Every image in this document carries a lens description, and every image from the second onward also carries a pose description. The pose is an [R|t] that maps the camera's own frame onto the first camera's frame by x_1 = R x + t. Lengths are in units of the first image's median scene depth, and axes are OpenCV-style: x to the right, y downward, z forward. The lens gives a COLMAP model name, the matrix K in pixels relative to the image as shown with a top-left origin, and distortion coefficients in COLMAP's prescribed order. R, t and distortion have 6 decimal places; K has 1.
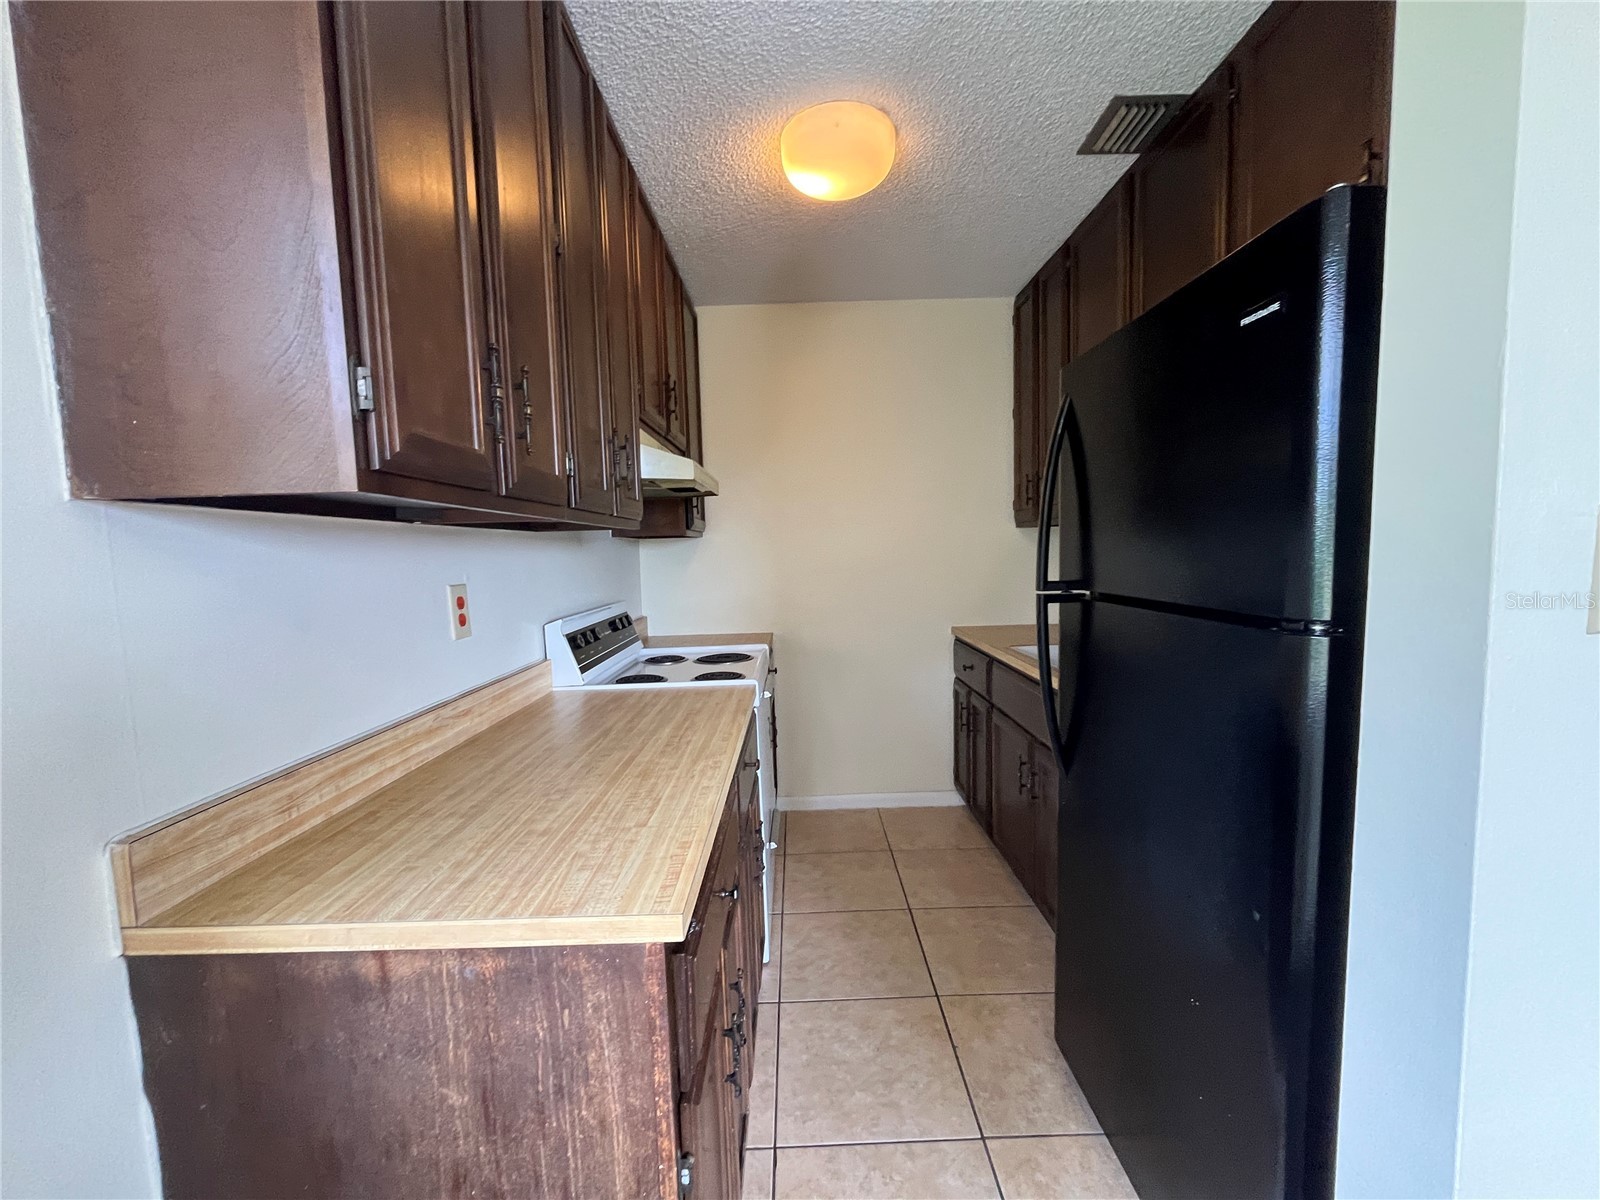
lens RADIAL K [[644.9, 0, 798.9], [0, 644.9, 610.8], [0, 0, 1]] dist [-0.001275, -0.000770]
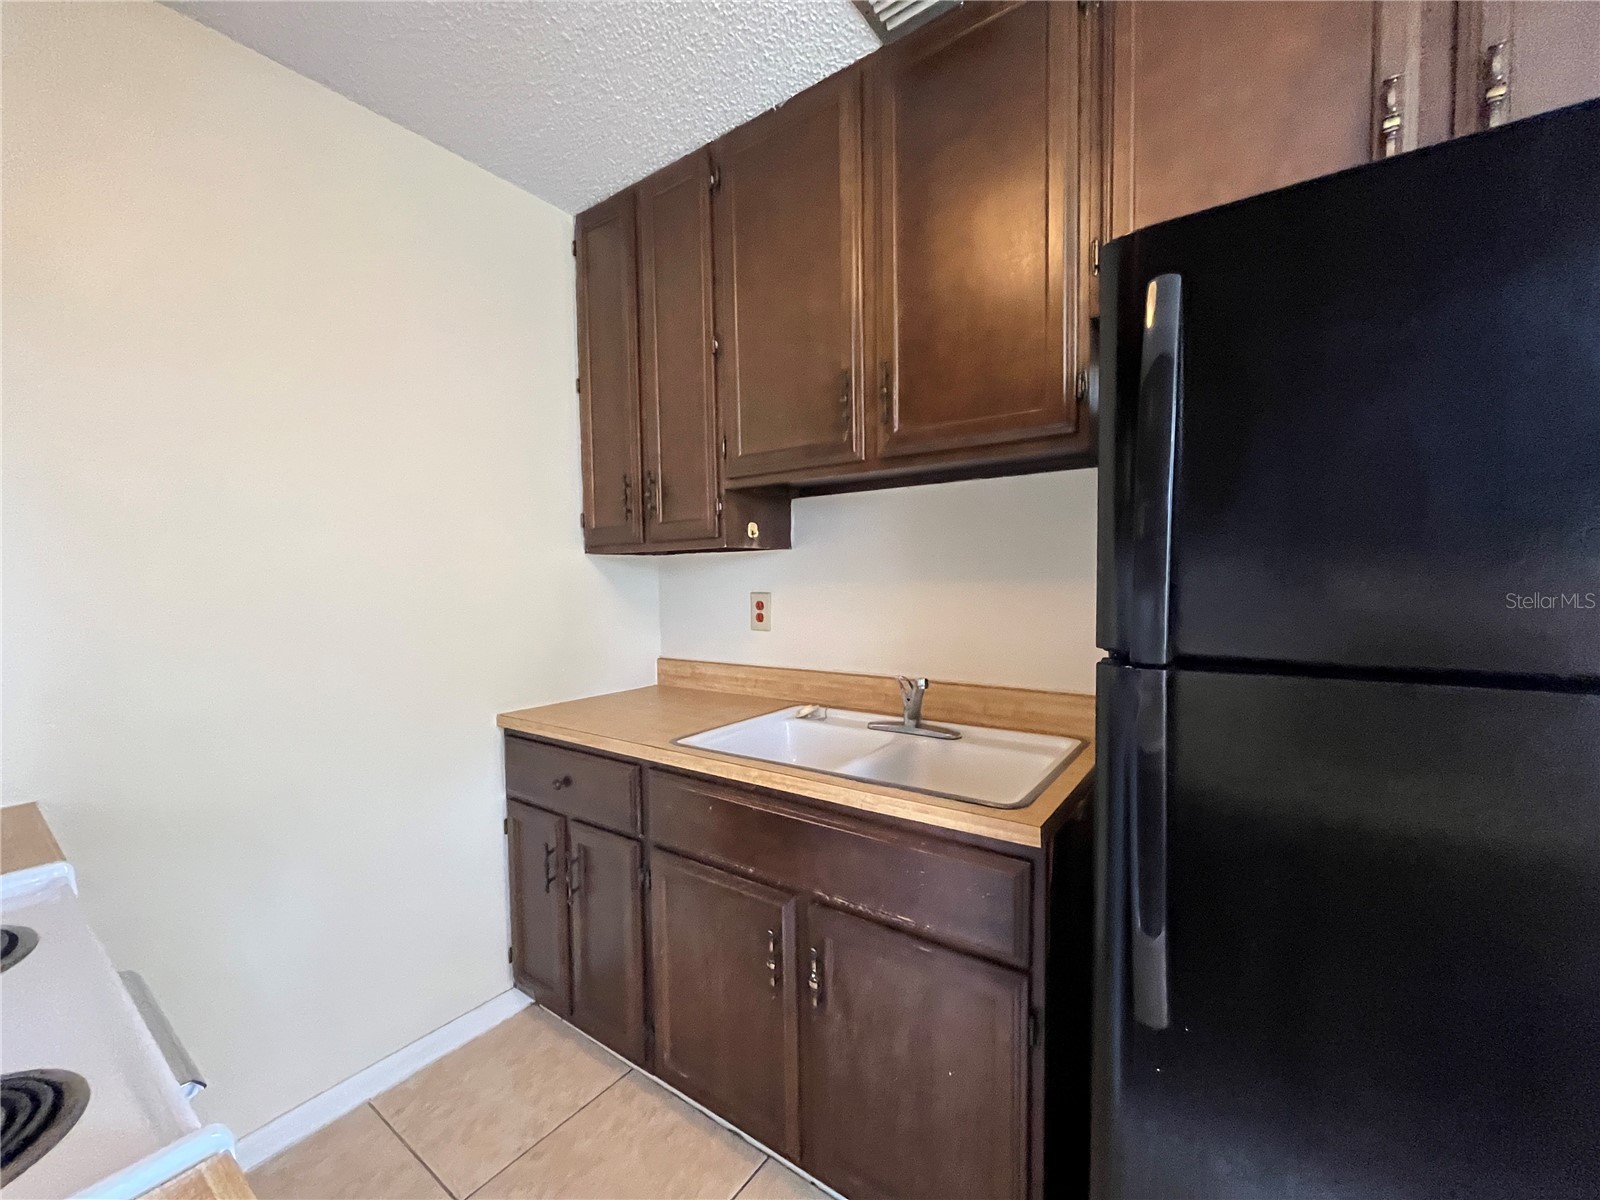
lens RADIAL K [[644.9, 0, 802.6], [0, 644.9, 610.2], [0, 0, 1]] dist [-0.001275, -0.000770]
pose [[0.587315, -0.017860, 0.809161, -0.211699], [0.072732, 0.996876, -0.030788, -0.088796], [-0.806083, 0.076935, 0.586780, 1.149958]]
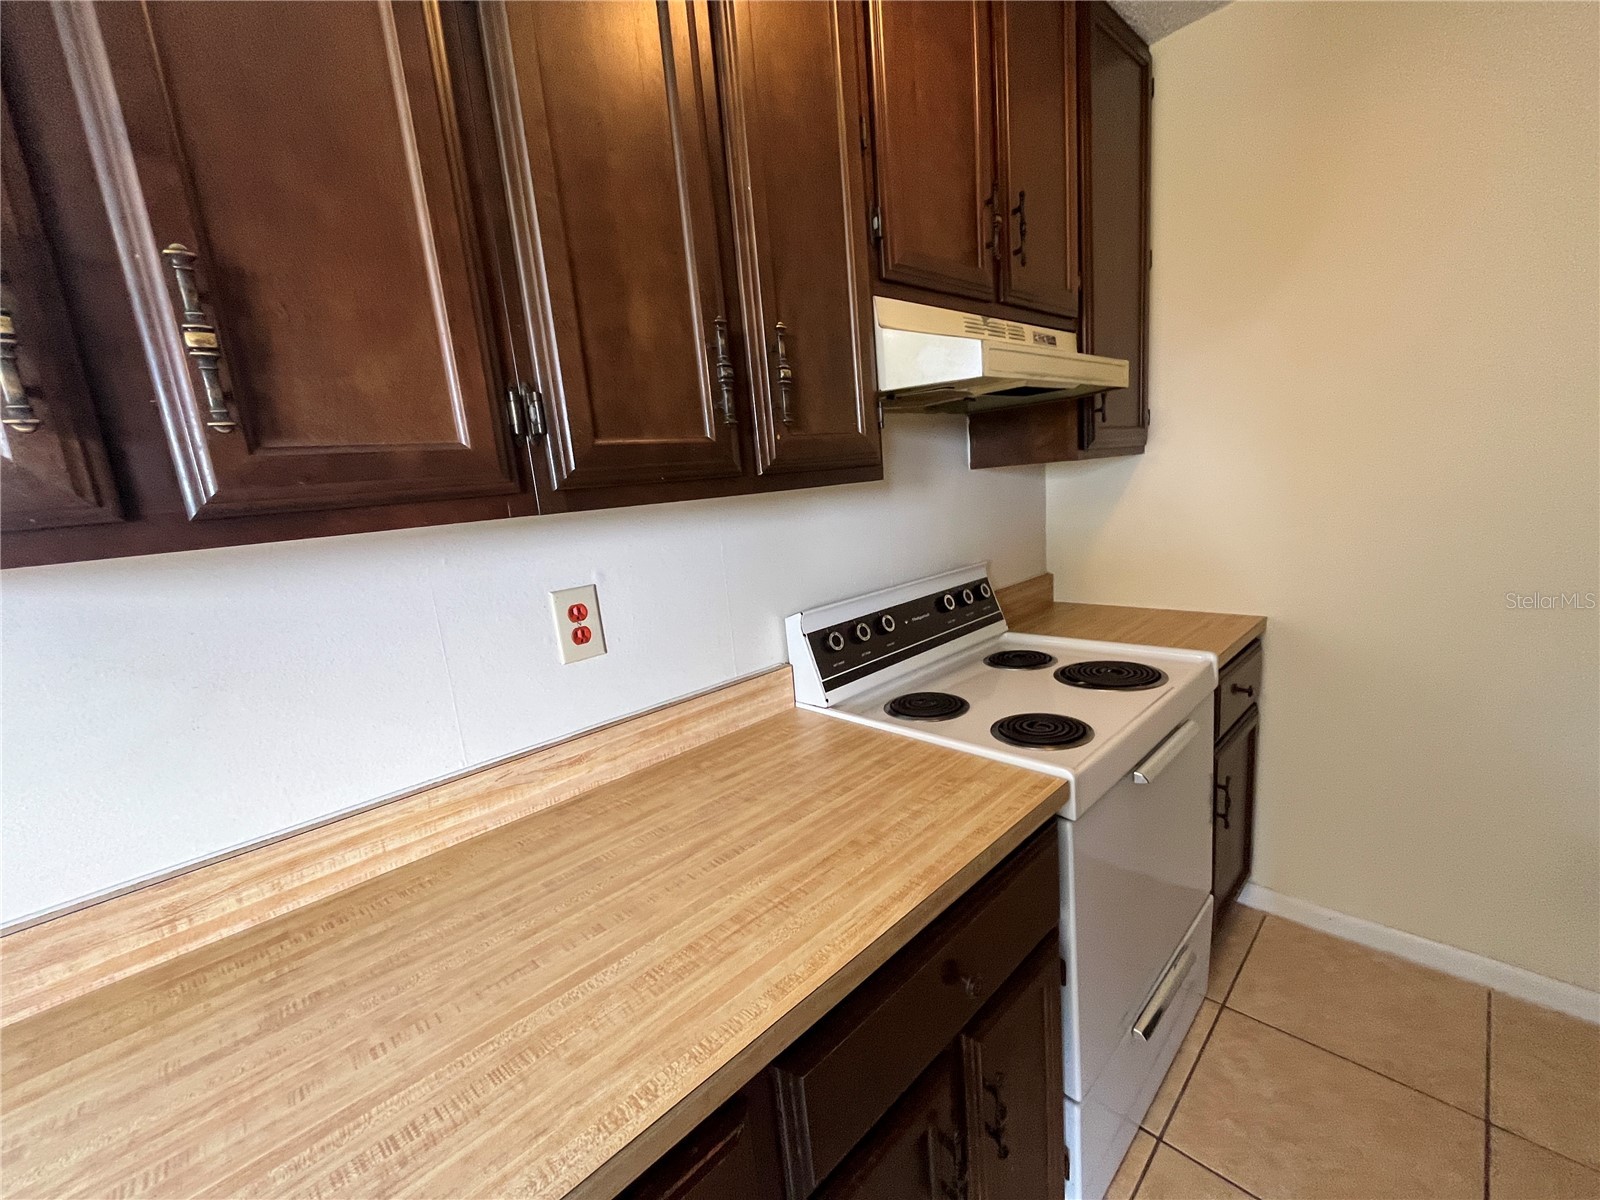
lens RADIAL K [[644.9, 0, 800.4], [0, 644.9, 607.8], [0, 0, 1]] dist [-0.001275, -0.000770]
pose [[0.687014, 0.102951, -0.719314, 0.235017], [0.004067, 0.989352, 0.145485, -0.159301], [0.726632, -0.102876, 0.679280, 0.873050]]
